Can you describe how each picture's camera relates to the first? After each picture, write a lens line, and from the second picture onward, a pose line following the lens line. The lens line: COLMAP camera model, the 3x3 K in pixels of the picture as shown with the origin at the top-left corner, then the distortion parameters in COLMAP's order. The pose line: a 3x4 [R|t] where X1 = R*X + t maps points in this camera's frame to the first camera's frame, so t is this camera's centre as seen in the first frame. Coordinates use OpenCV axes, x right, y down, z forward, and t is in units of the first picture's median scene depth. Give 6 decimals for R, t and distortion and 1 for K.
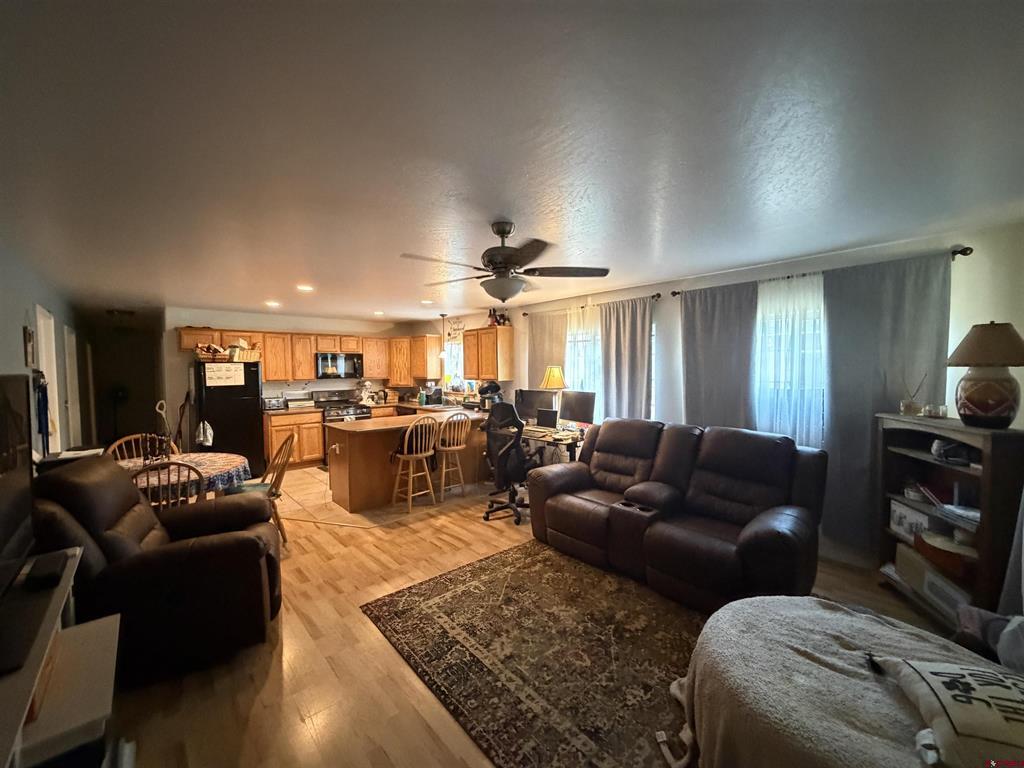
lens RADIAL K [[411.0, 0, 509.2], [0, 411.0, 384.2], [0, 0, 1]] dist [0.001596, -0.000432]
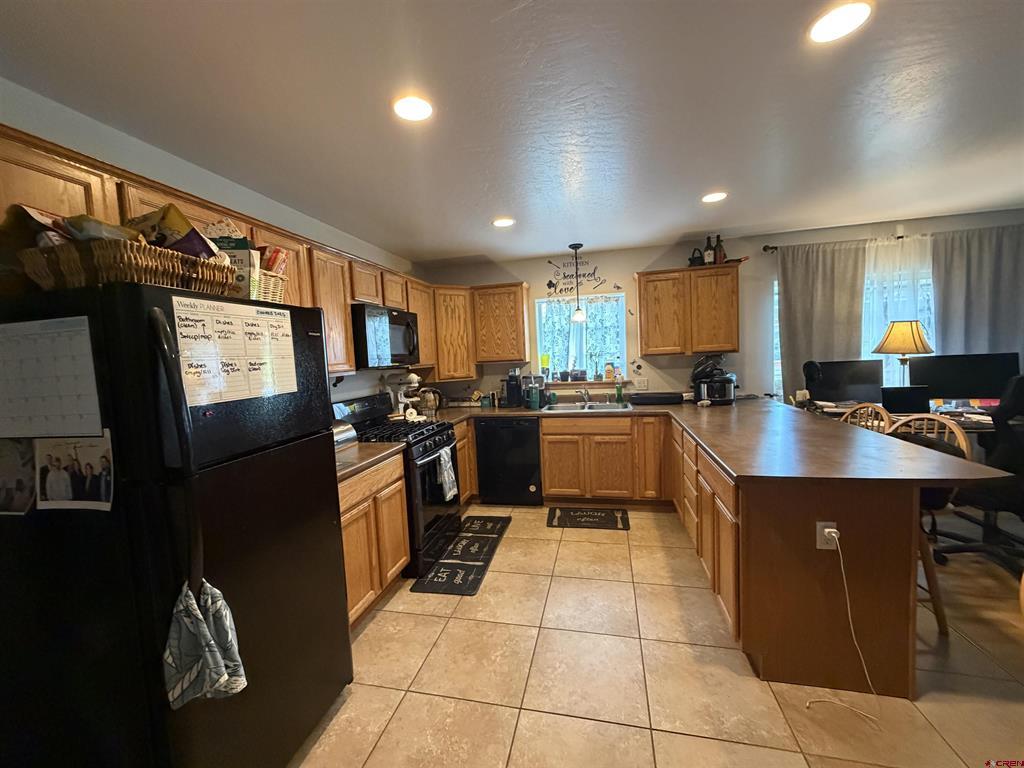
lens RADIAL K [[411.0, 0, 510.1], [0, 411.0, 383.4], [0, 0, 1]] dist [0.001596, -0.000432]
pose [[0.820157, -0.070755, 0.567747, -0.683436], [0.064483, 0.997432, 0.031154, -0.003384], [-0.568493, 0.011059, 0.822613, 0.704507]]
